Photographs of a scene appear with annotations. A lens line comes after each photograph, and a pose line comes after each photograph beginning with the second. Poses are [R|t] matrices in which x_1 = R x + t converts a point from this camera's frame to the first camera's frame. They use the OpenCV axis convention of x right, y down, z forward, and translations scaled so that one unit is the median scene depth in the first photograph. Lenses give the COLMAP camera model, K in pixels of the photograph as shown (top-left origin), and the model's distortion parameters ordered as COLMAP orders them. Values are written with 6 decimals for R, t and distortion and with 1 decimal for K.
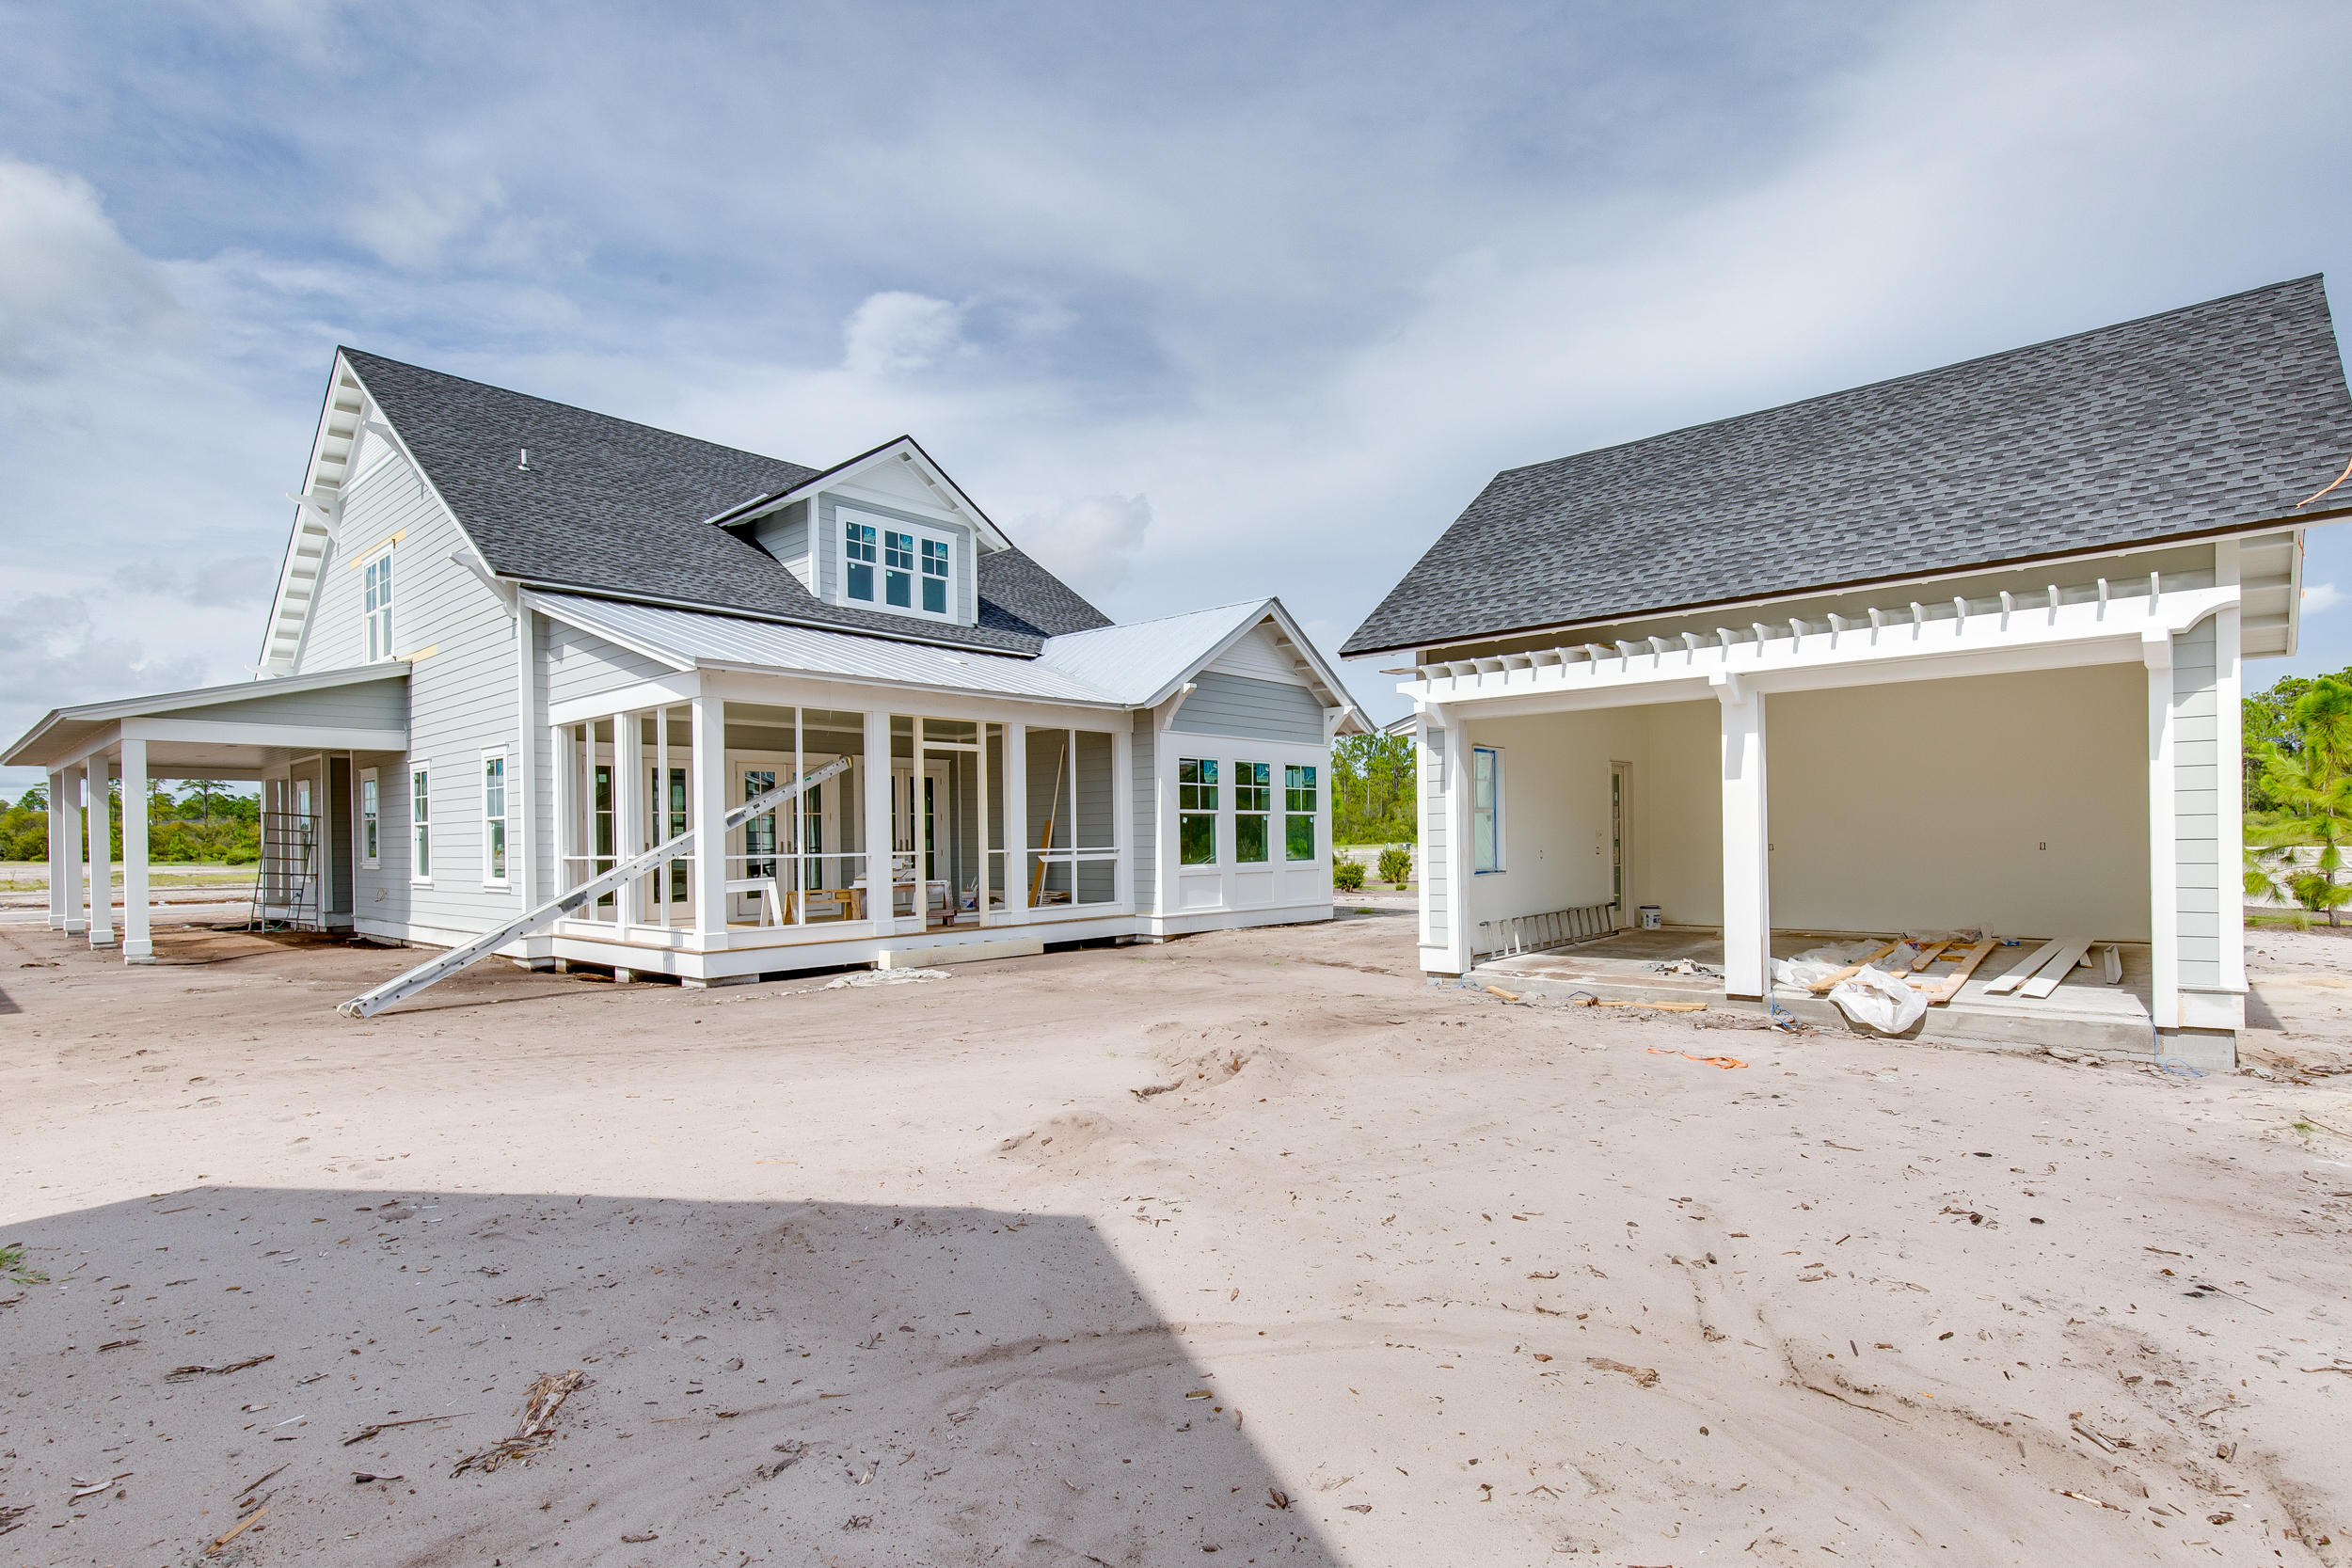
lens RADIAL K [[1075.4, 0, 1176.0], [0, 1075.4, 784.0], [0, 0, 1]] dist [0.000564, -0.000004]
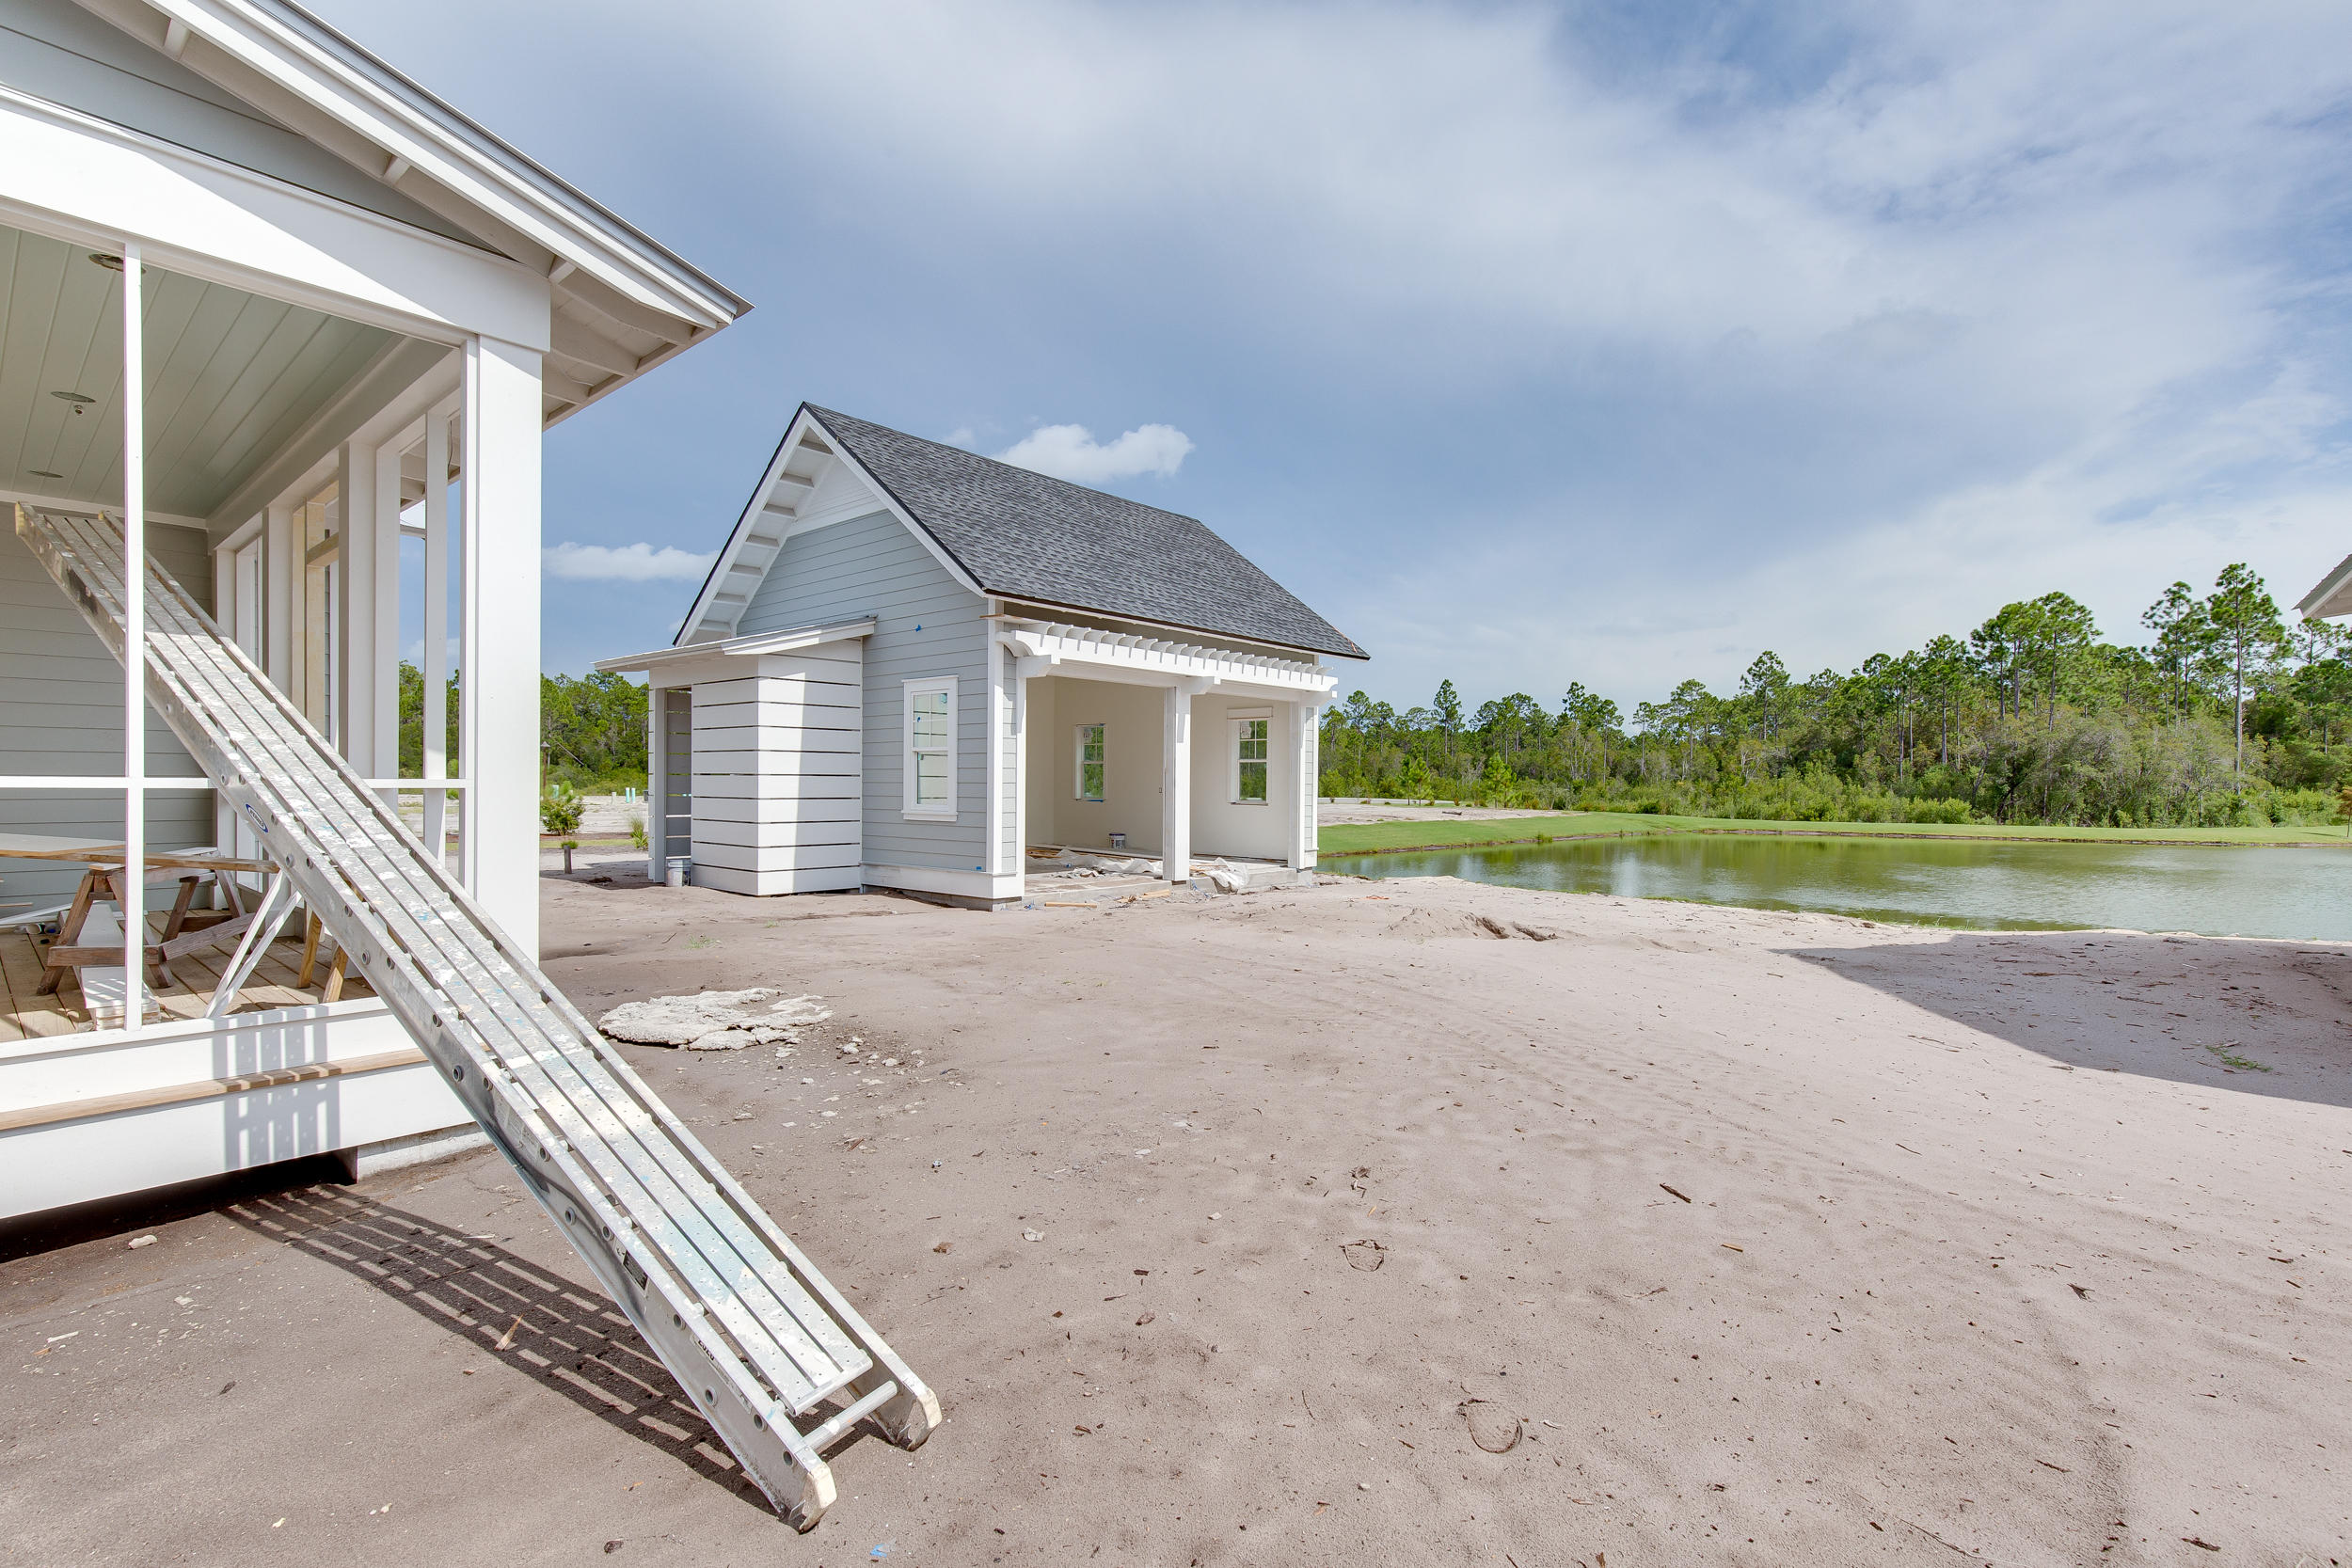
lens RADIAL K [[1075.4, 0, 1176.0], [0, 1075.4, 784.0], [0, 0, 1]] dist [0.000564, -0.000004]
pose [[0.003548, 0.010050, 0.999943, -1.039215], [-0.063846, 0.997912, -0.009803, 0.069960], [-0.997953, -0.063808, 0.004182, 0.993852]]
